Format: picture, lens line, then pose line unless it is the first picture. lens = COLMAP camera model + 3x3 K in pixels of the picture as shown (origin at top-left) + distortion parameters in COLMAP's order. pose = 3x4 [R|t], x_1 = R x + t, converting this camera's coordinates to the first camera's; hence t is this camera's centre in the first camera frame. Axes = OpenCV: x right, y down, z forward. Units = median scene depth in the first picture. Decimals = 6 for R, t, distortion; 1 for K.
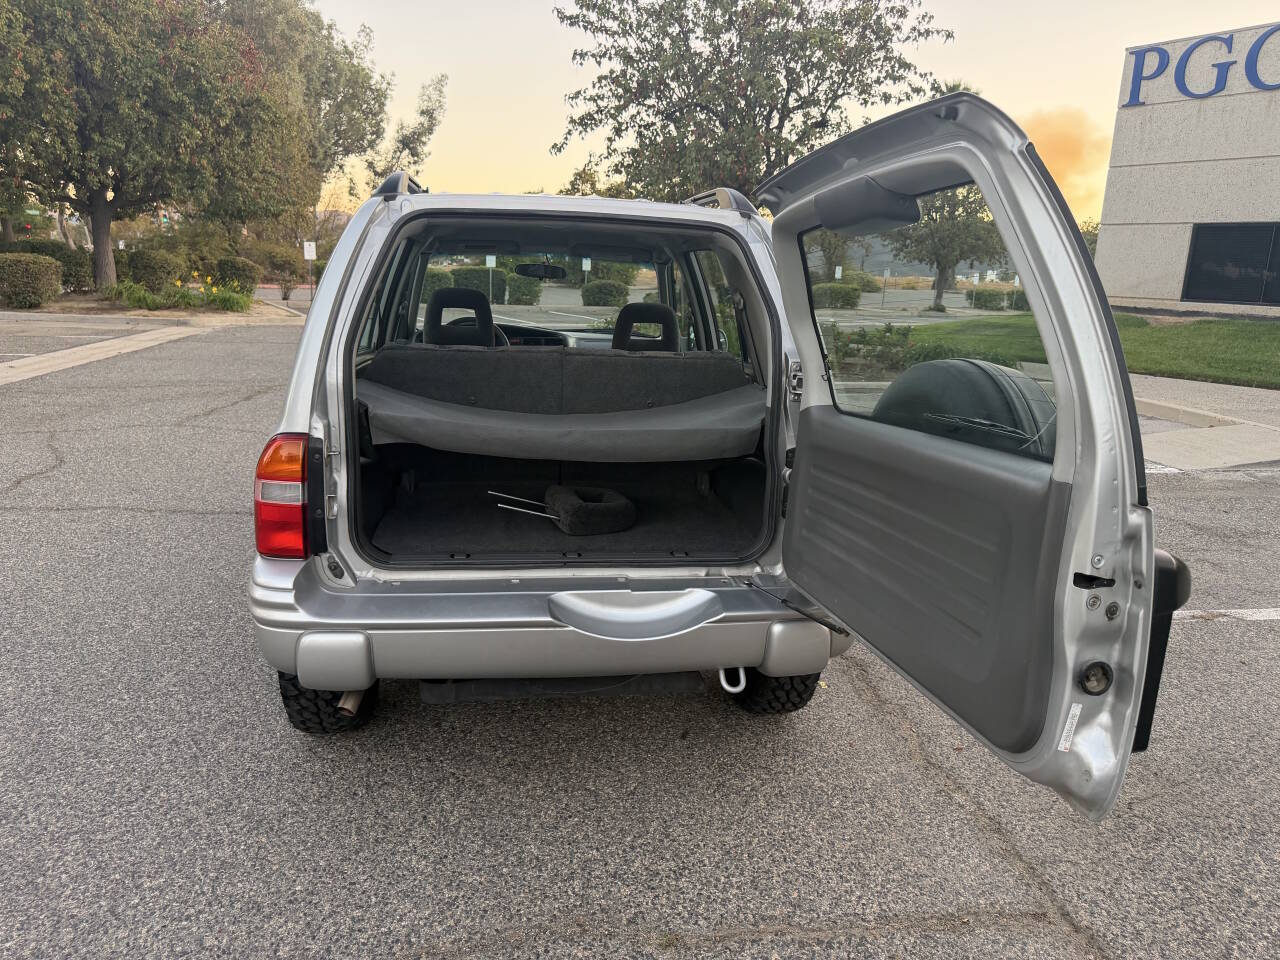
lens RADIAL K [[919.1, 0, 633.0], [0, 919.1, 477.4], [0, 0, 1]] dist [0.003578, -0.007447]
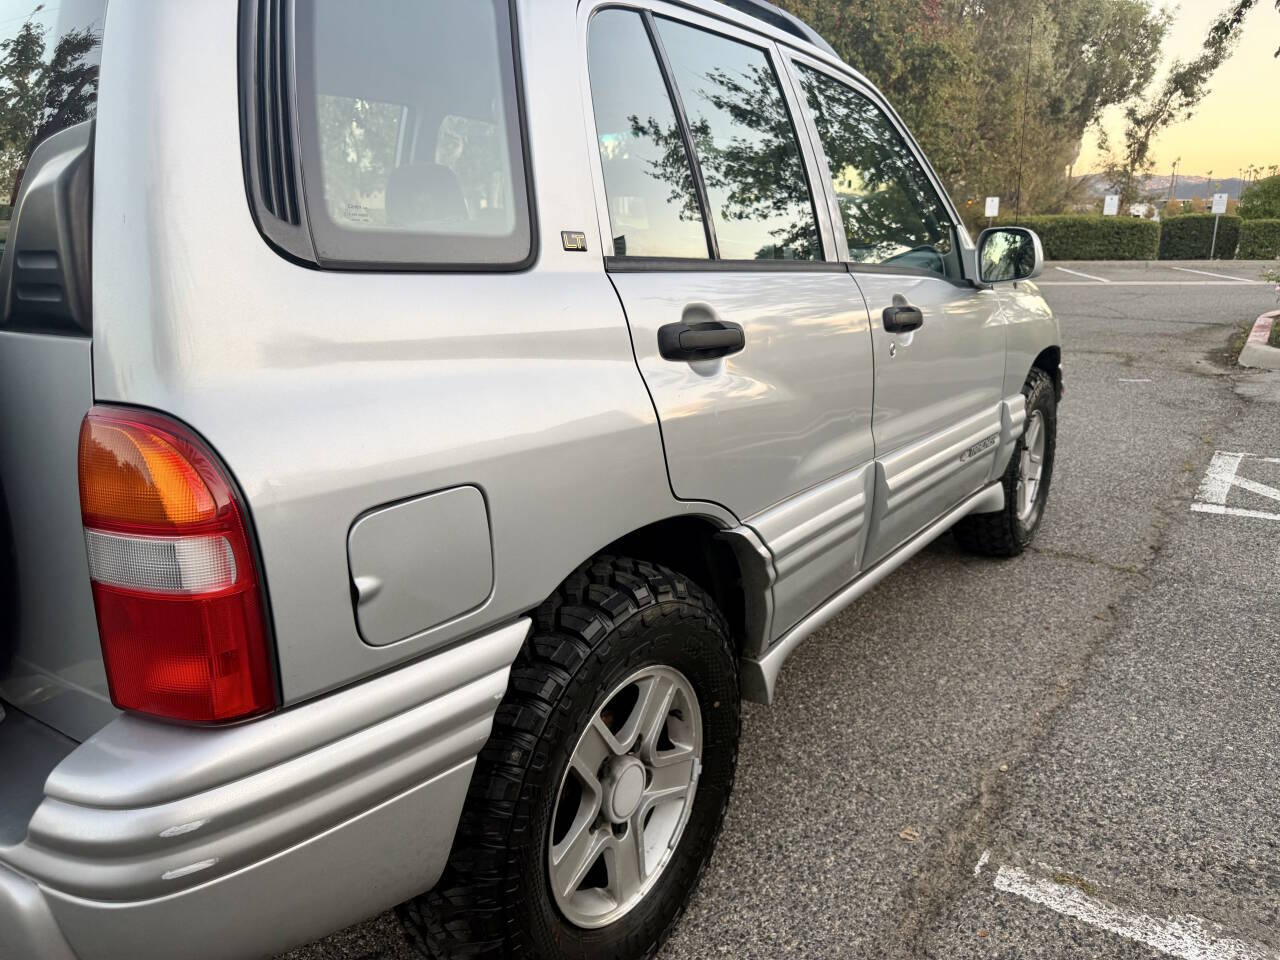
lens RADIAL K [[921.2, 0, 647.8], [0, 921.2, 471.8], [0, 0, 1]] dist [-0.000566, -0.006112]
pose [[0.727355, 0.134328, -0.672986, 0.106974], [-0.116848, 0.990578, 0.071431, -0.011739], [0.676240, 0.026682, 0.736198, 0.154184]]
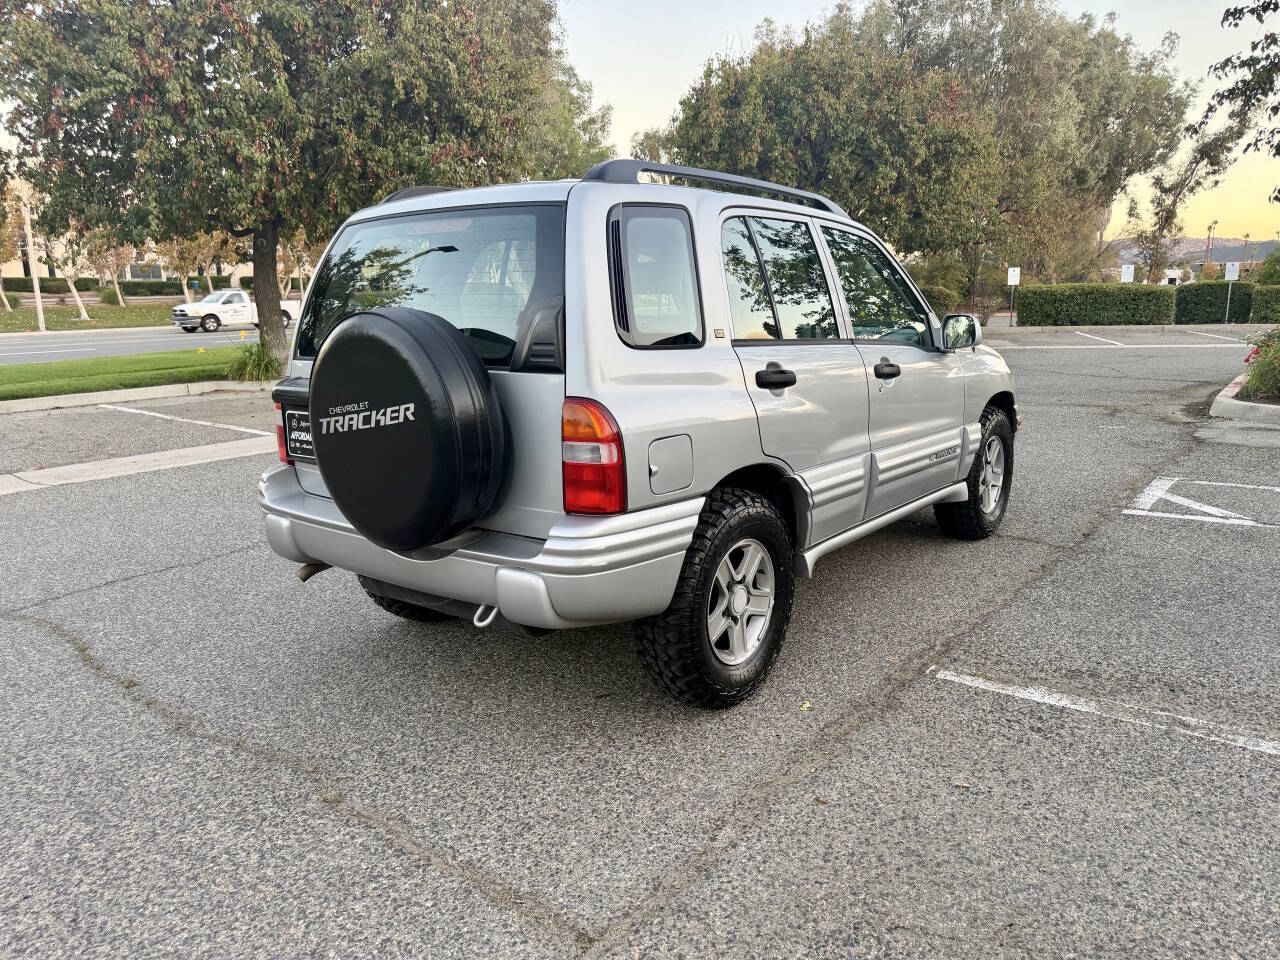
lens RADIAL K [[911.5, 0, 642.7], [0, 911.5, 484.0], [0, 0, 1]] dist [0.005495, -0.006762]
pose [[0.695934, 0.097320, -0.711481, 0.171372], [-0.116227, 0.992976, 0.022137, 0.003563], [0.708638, 0.067288, 0.702357, 0.064785]]
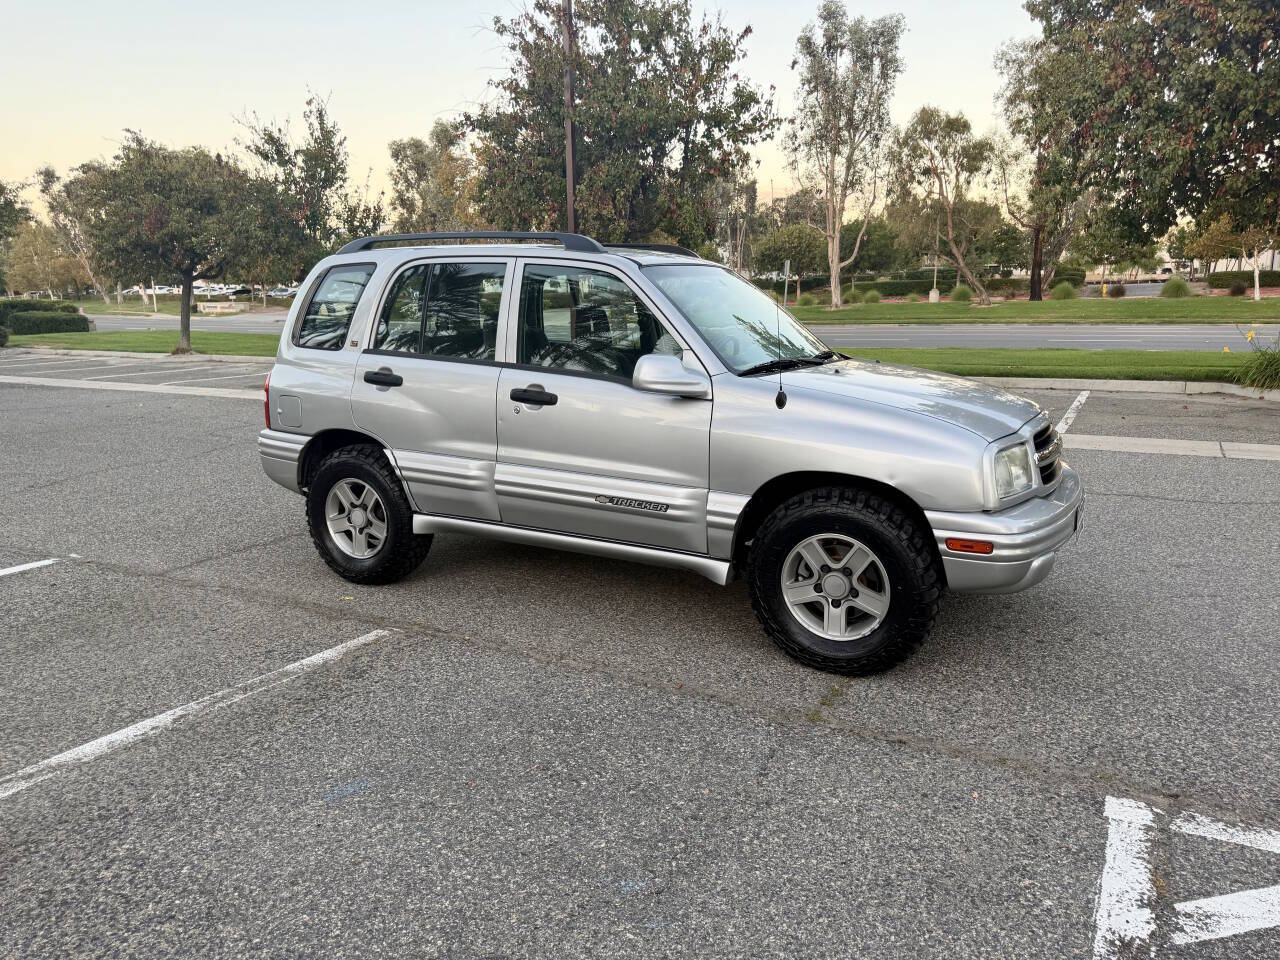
lens RADIAL K [[905.1, 0, 643.7], [0, 905.1, 478.9], [0, 0, 1]] dist [0.008083, 0.000370]
pose [[-0.589283, 0.127448, -0.797811, 0.236754], [-0.194643, 0.935999, 0.293292, -0.096517], [0.784130, 0.328120, -0.526761, 0.481628]]
